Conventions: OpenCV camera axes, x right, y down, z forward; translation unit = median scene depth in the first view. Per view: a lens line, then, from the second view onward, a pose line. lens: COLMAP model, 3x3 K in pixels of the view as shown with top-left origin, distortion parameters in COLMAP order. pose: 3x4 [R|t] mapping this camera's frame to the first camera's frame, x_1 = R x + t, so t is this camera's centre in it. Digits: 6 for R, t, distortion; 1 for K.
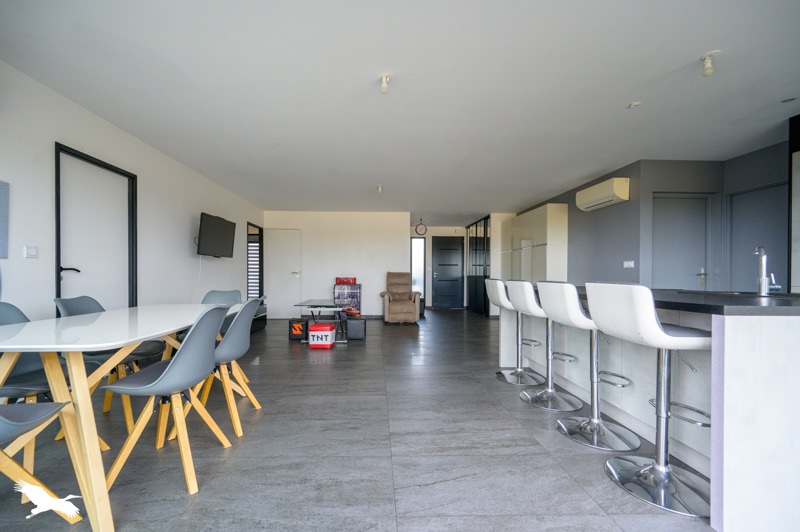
lens RADIAL K [[321.7, 0, 396.6], [0, 321.7, 278.1], [0, 0, 1]] dist [-0.000829, -0.000224]
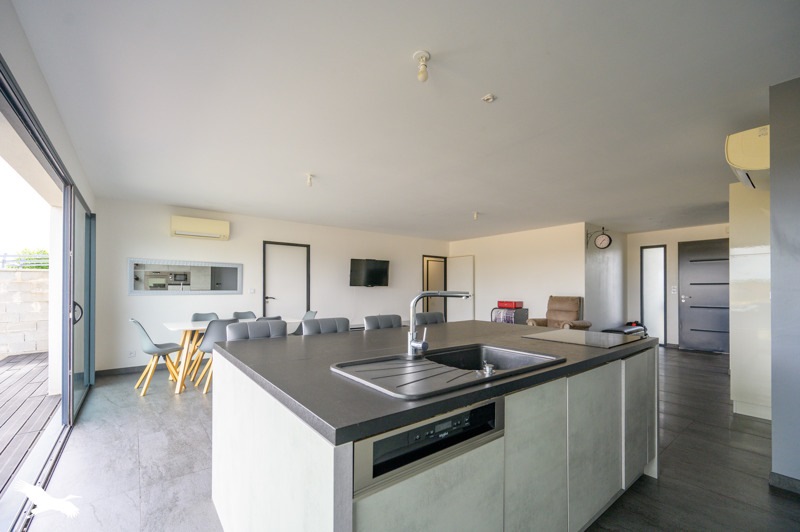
lens RADIAL K [[342.0, 0, 400.5], [0, 342.0, 287.9], [0, 0, 1]] dist [-0.000876, -0.000142]
pose [[0.591166, -0.005356, -0.806532, 0.502103], [-0.007893, 0.999892, -0.012425, -0.027574], [0.806511, 0.013711, 0.591060, 0.134805]]
